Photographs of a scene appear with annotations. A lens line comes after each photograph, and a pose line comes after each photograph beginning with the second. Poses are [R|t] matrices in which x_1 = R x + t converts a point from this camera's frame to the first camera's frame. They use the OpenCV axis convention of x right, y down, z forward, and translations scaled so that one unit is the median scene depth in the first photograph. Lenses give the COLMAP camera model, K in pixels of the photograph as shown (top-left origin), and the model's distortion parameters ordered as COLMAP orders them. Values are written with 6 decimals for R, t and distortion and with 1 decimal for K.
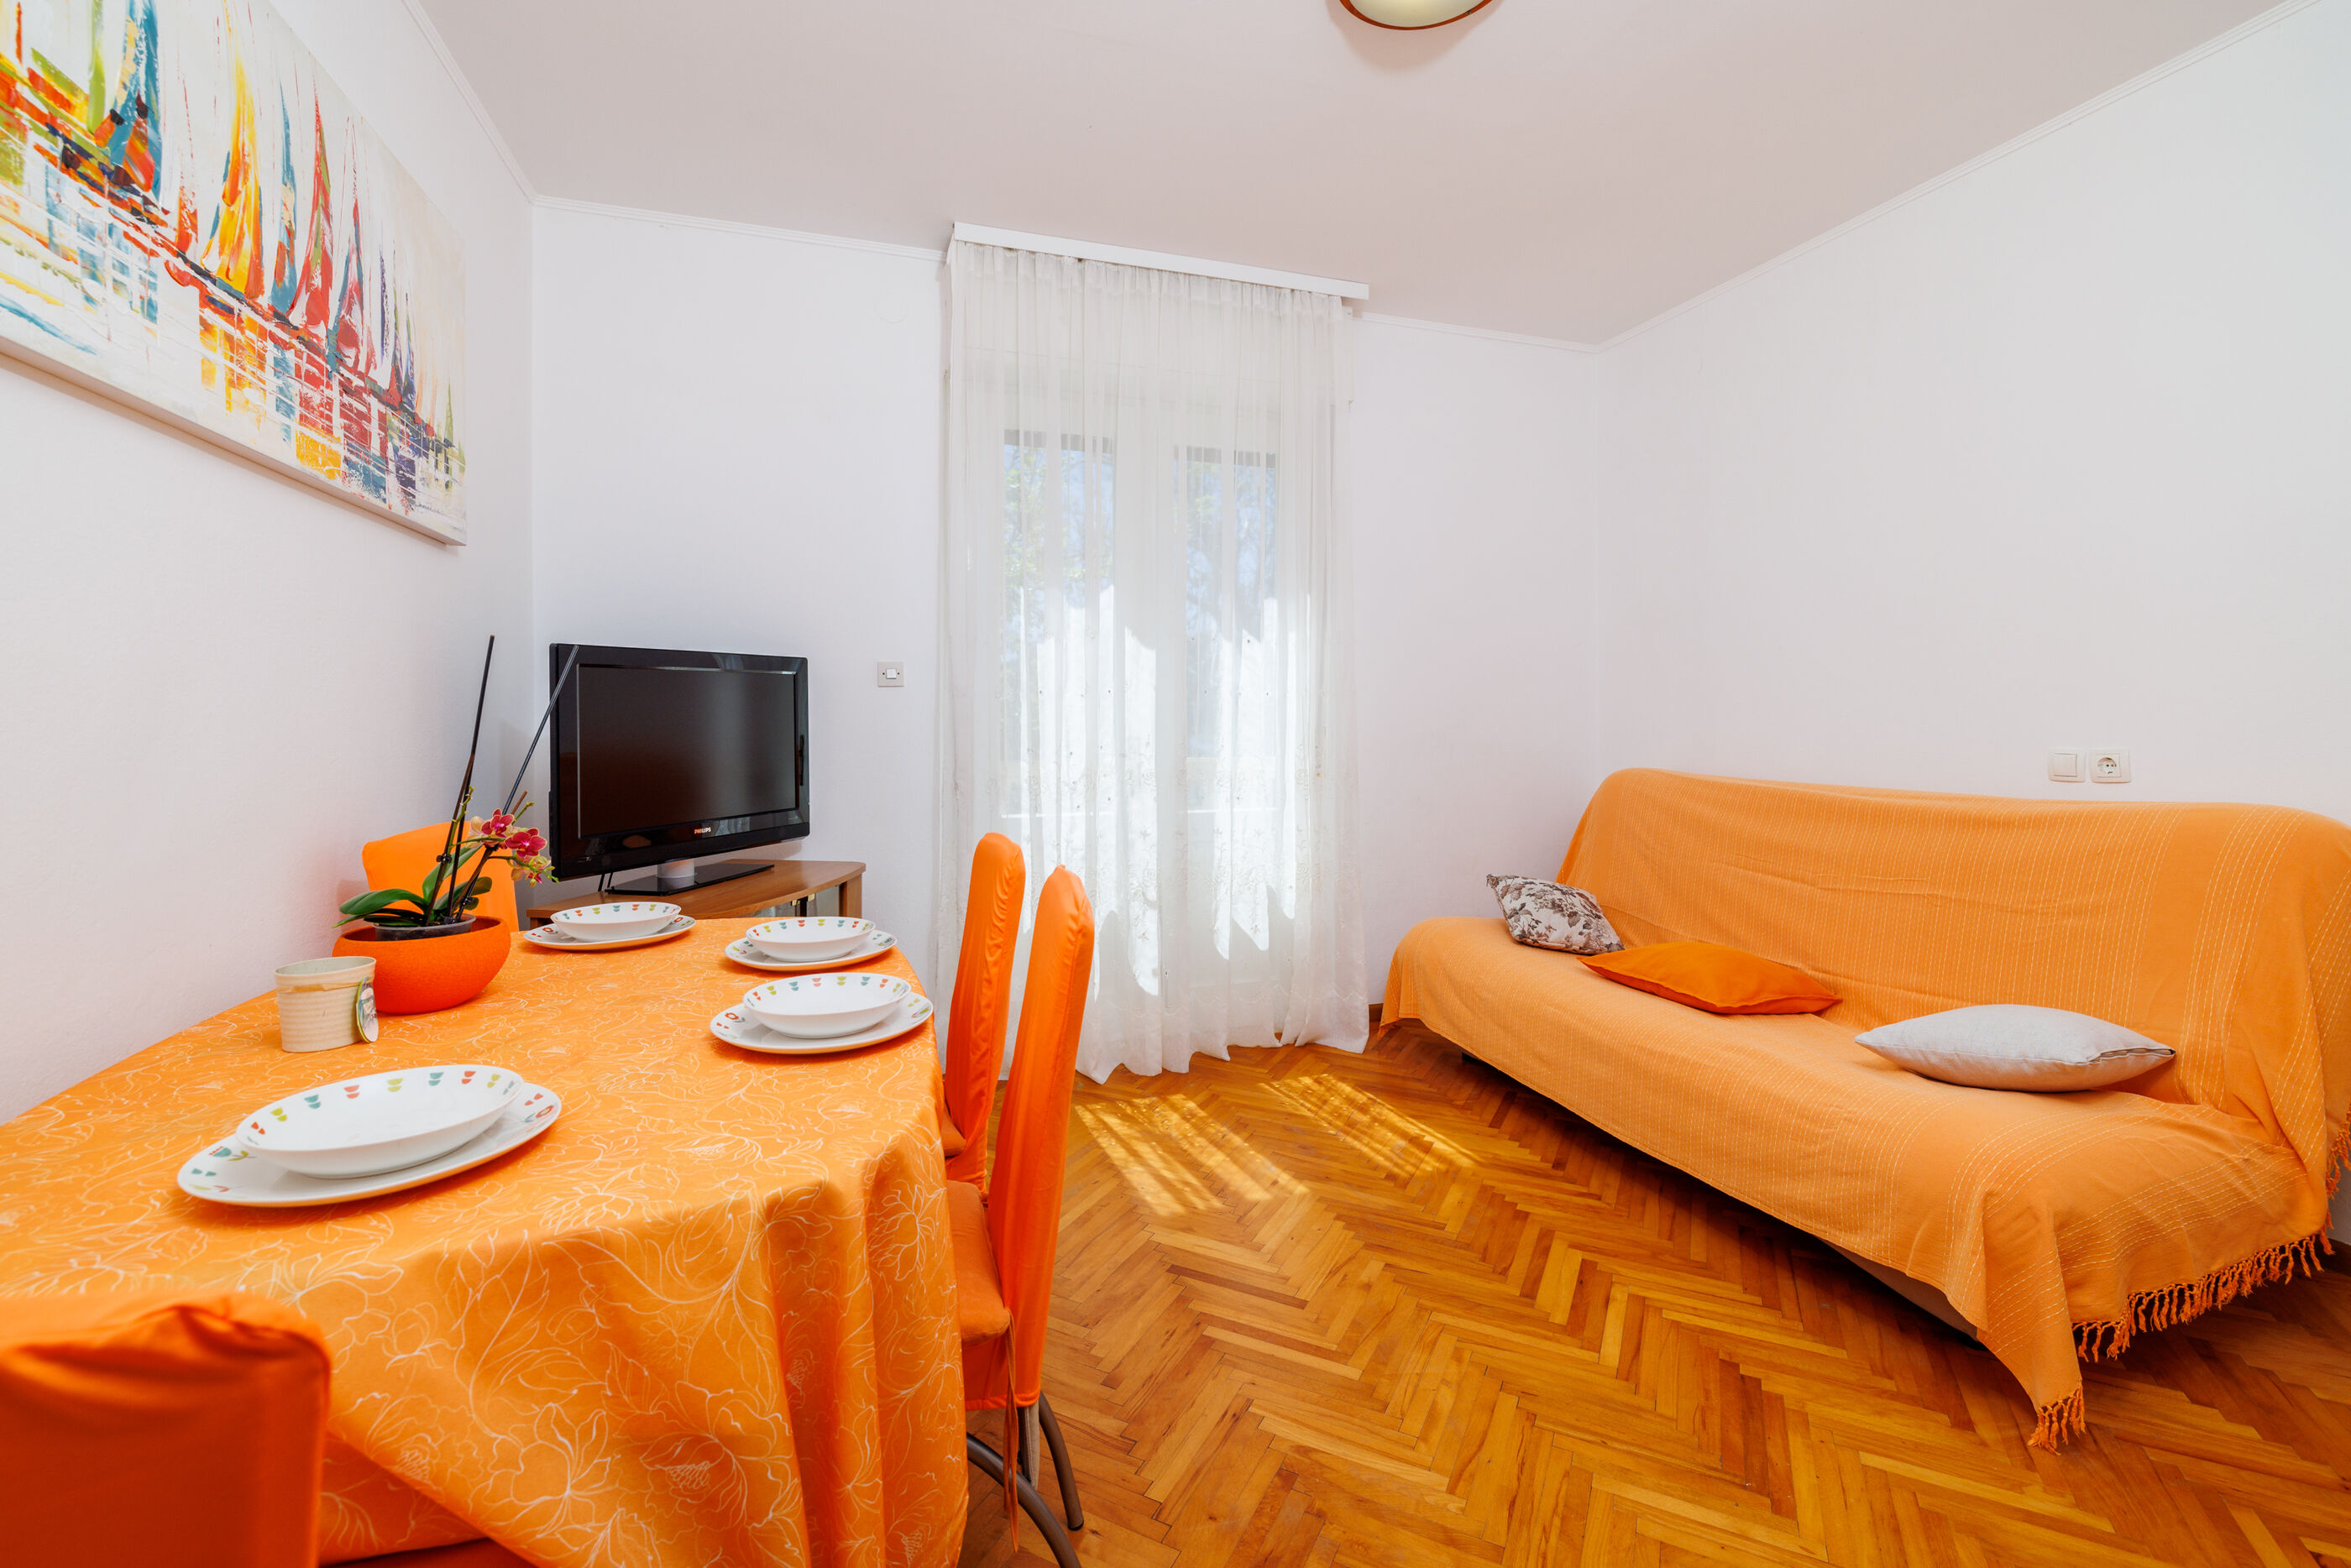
lens RADIAL K [[1027.8, 0, 1175.7], [0, 1027.8, 724.2], [0, 0, 1]] dist [0.002210, -0.000303]
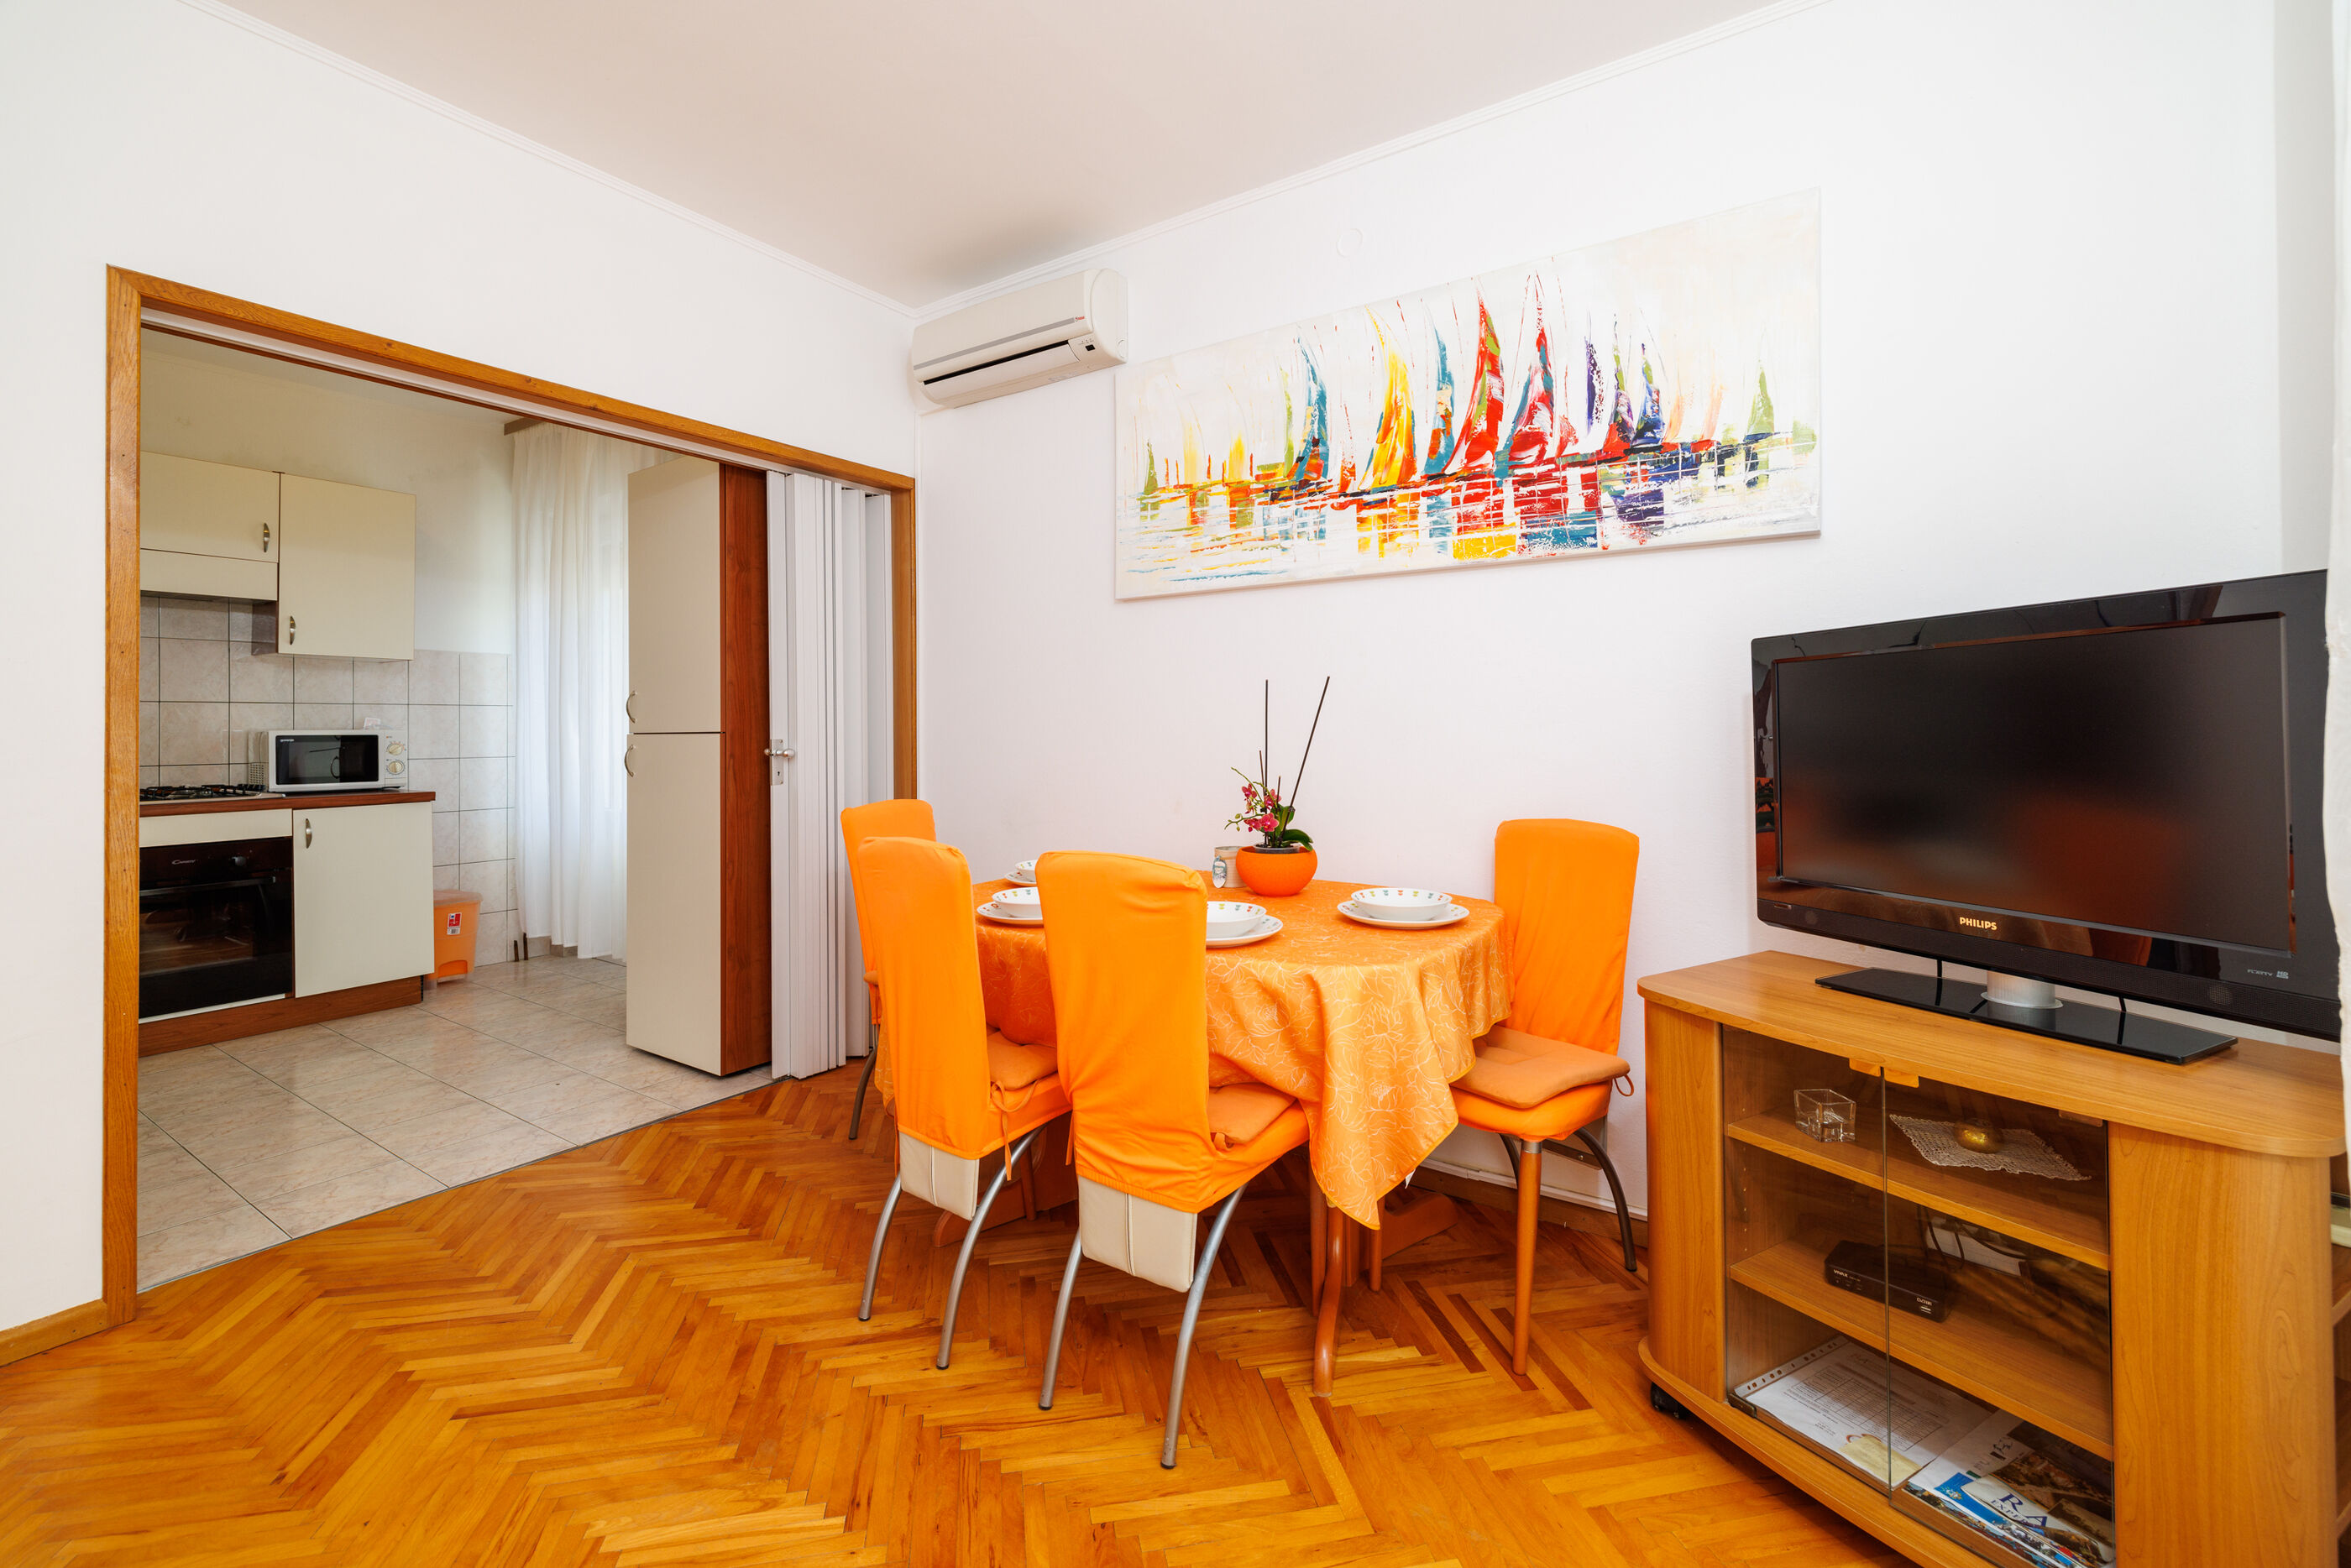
lens RADIAL K [[1006.6, 0, 1178.1], [0, 1006.6, 726.7], [0, 0, 1]] dist [0.002125, -0.000402]
pose [[-0.787599, 0.000061, -0.616189, 0.359795], [-0.000258, 1.000000, 0.000428, -0.008461], [0.616188, 0.000496, -0.787599, 1.769720]]
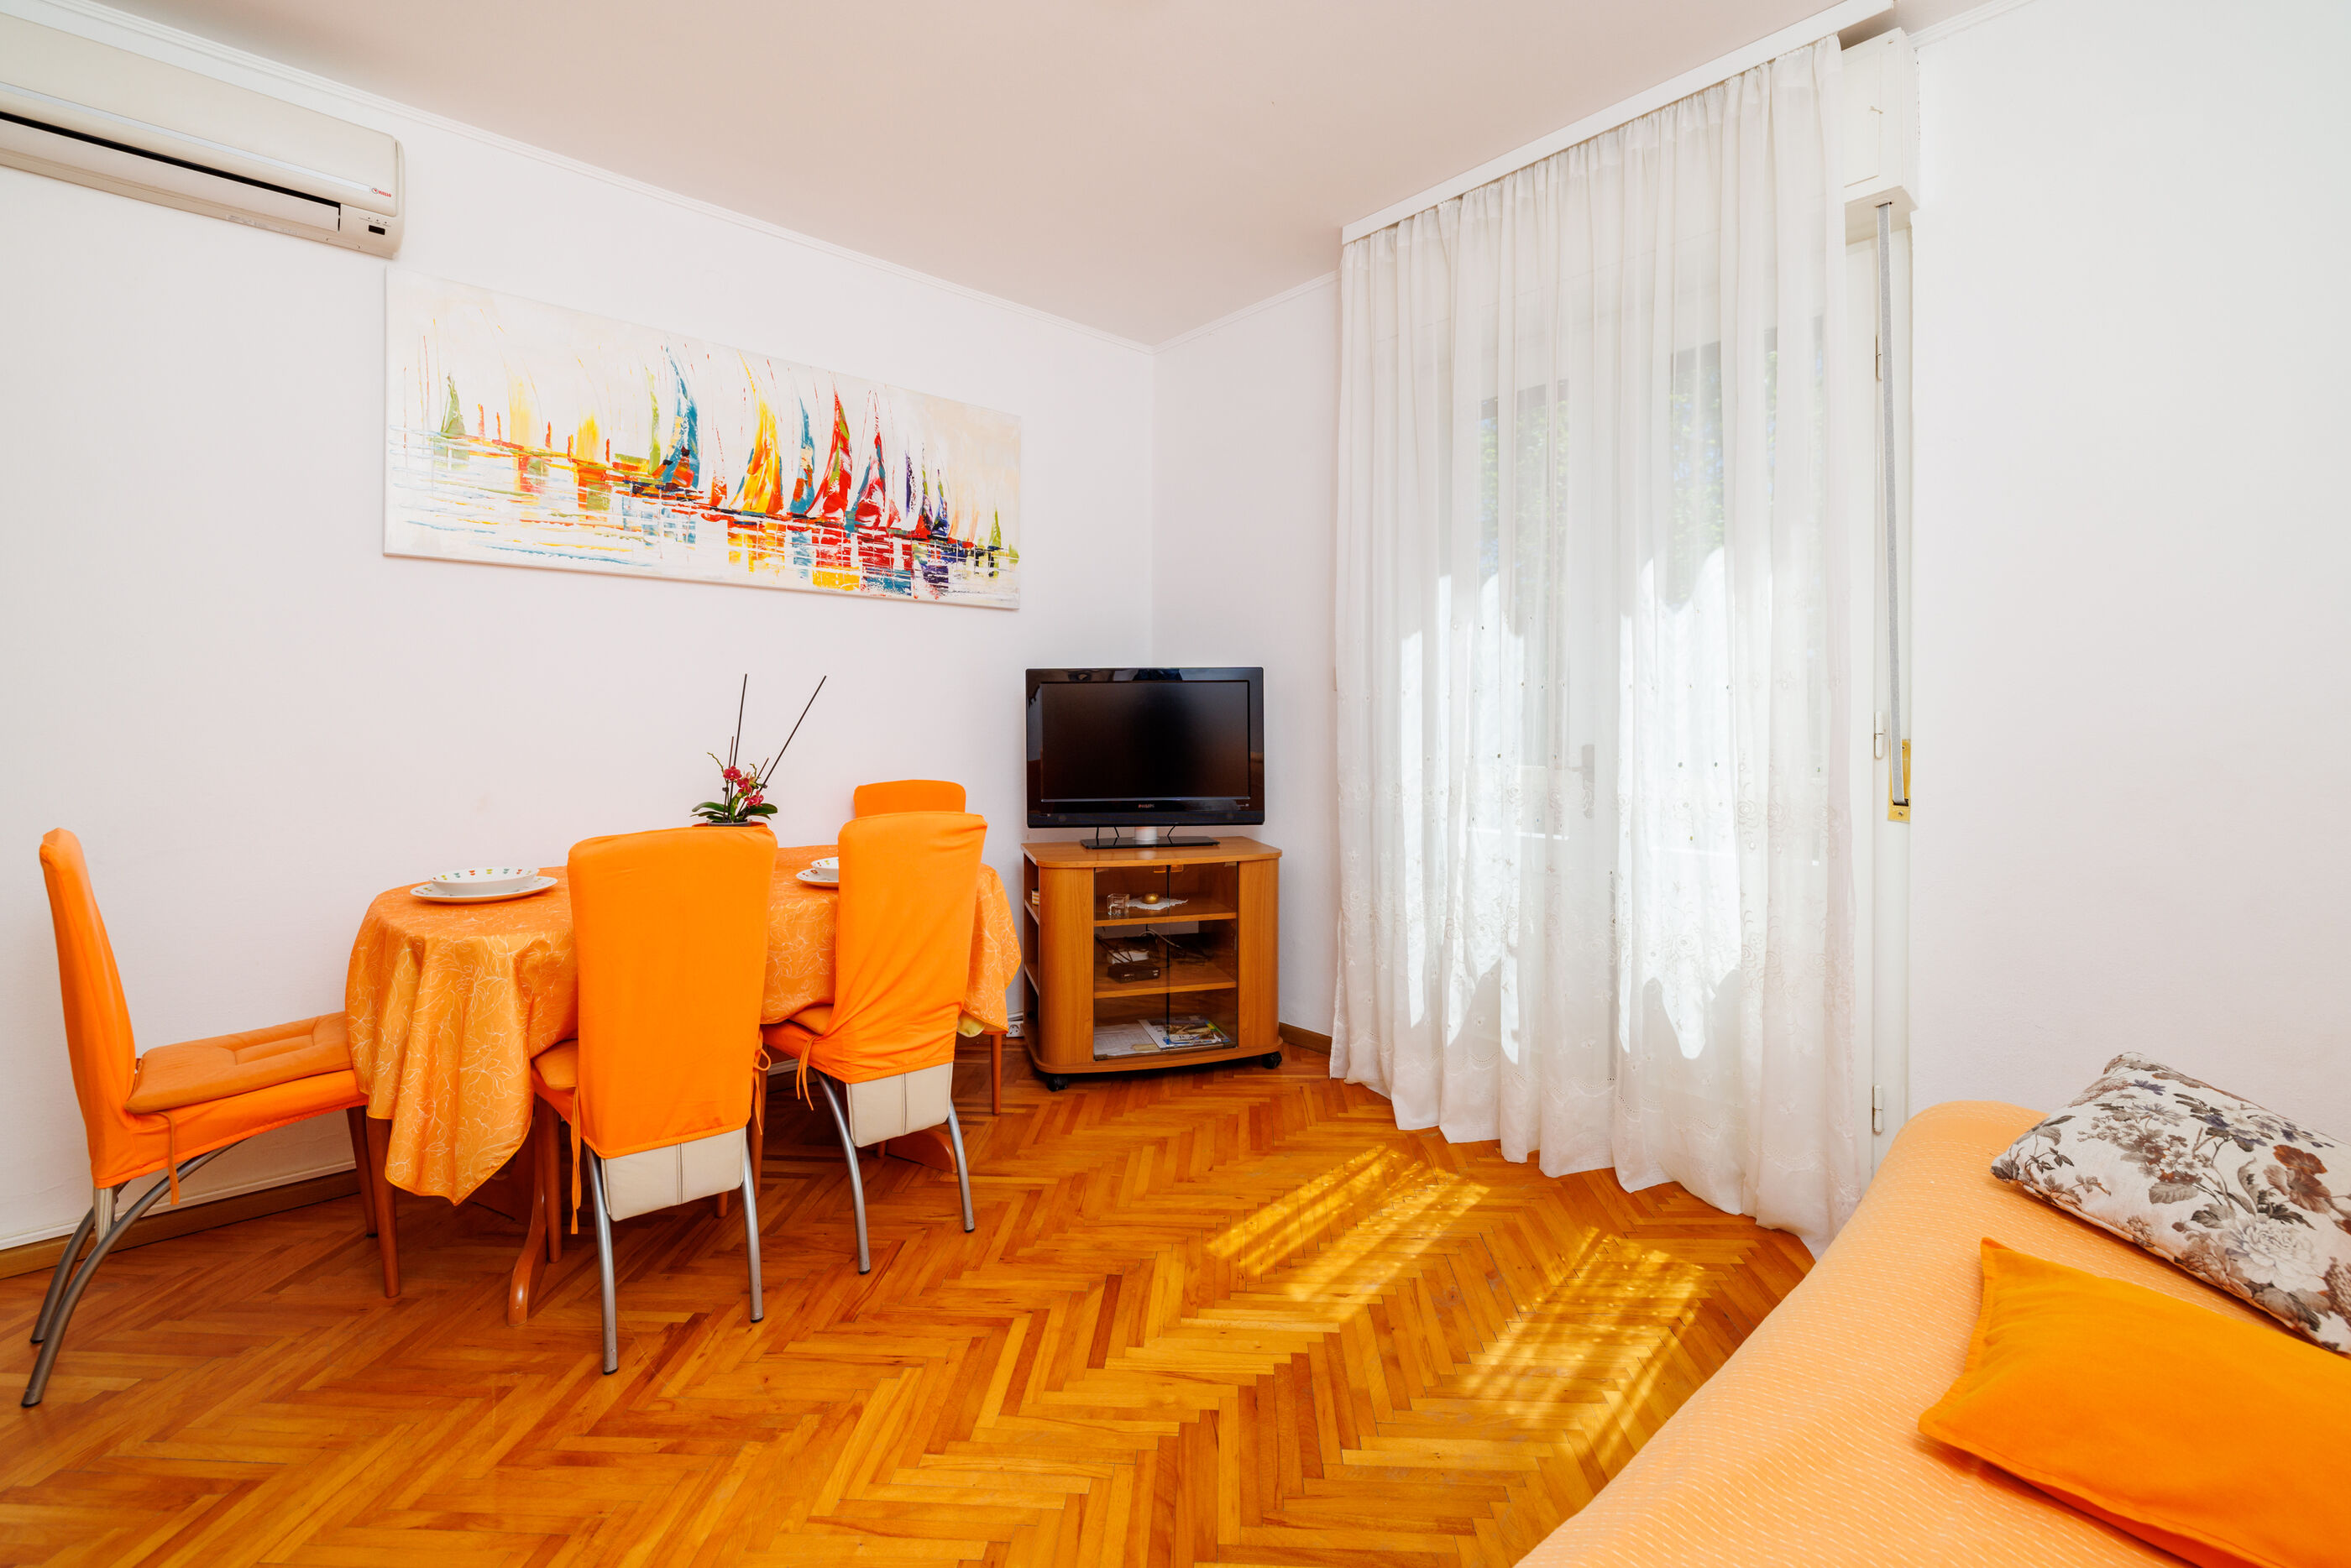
lens RADIAL K [[1006.6, 0, 1178.1], [0, 1006.6, 726.7], [0, 0, 1]] dist [0.002125, -0.000402]
pose [[0.407286, 0.010624, -0.913239, 1.081117], [-0.010751, 0.999919, 0.006838, -0.008859], [0.913237, 0.007033, 0.407367, 0.785621]]
